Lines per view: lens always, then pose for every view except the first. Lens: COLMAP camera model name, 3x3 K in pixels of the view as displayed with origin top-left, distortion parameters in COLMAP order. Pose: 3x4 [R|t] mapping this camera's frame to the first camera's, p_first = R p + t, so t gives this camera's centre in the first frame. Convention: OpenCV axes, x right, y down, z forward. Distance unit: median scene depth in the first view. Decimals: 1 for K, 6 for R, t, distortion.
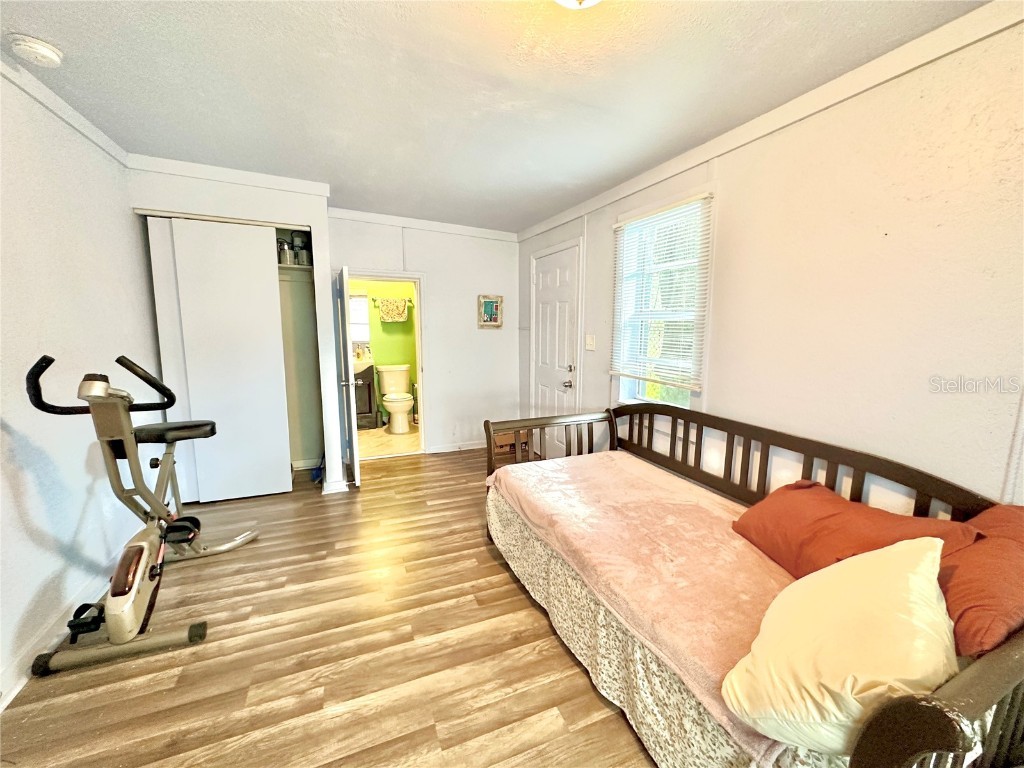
lens RADIAL K [[408.4, 0, 513.4], [0, 408.4, 381.0], [0, 0, 1]] dist [-0.002614, -0.000026]
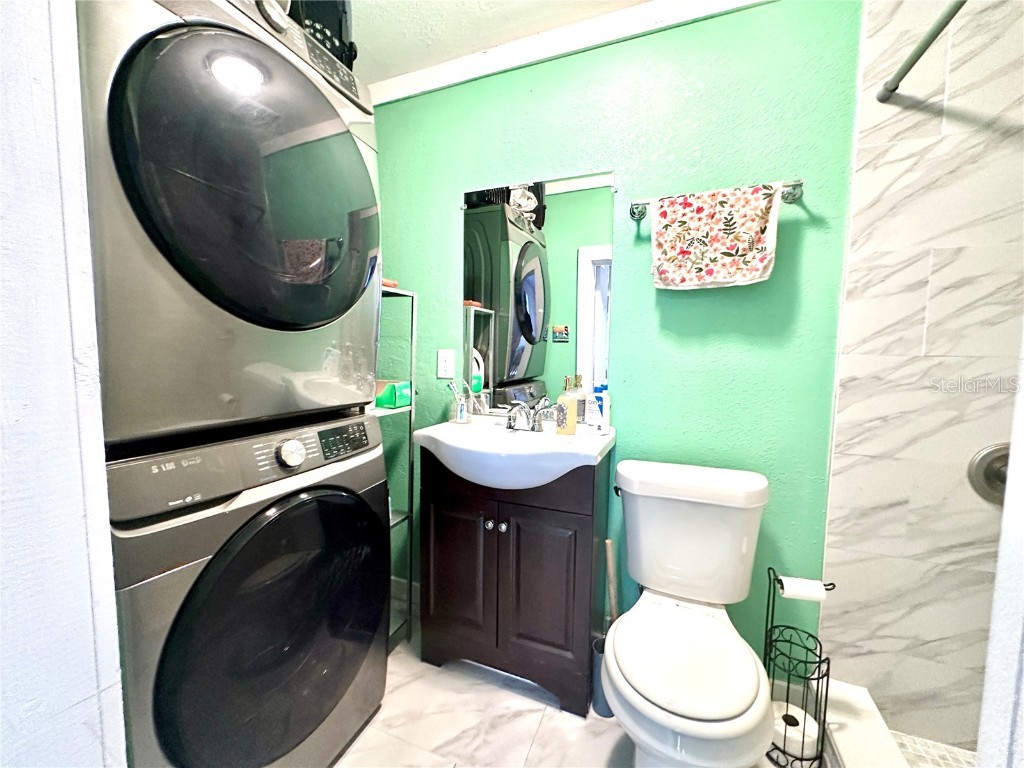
lens RADIAL K [[408.4, 0, 512.4], [0, 408.4, 386.6], [0, 0, 1]] dist [-0.002614, -0.000026]
pose [[0.693762, 0.053939, -0.718182, -0.209108], [-0.113062, 0.992984, -0.034640, -0.069445], [0.711275, 0.105231, 0.694993, 0.804093]]
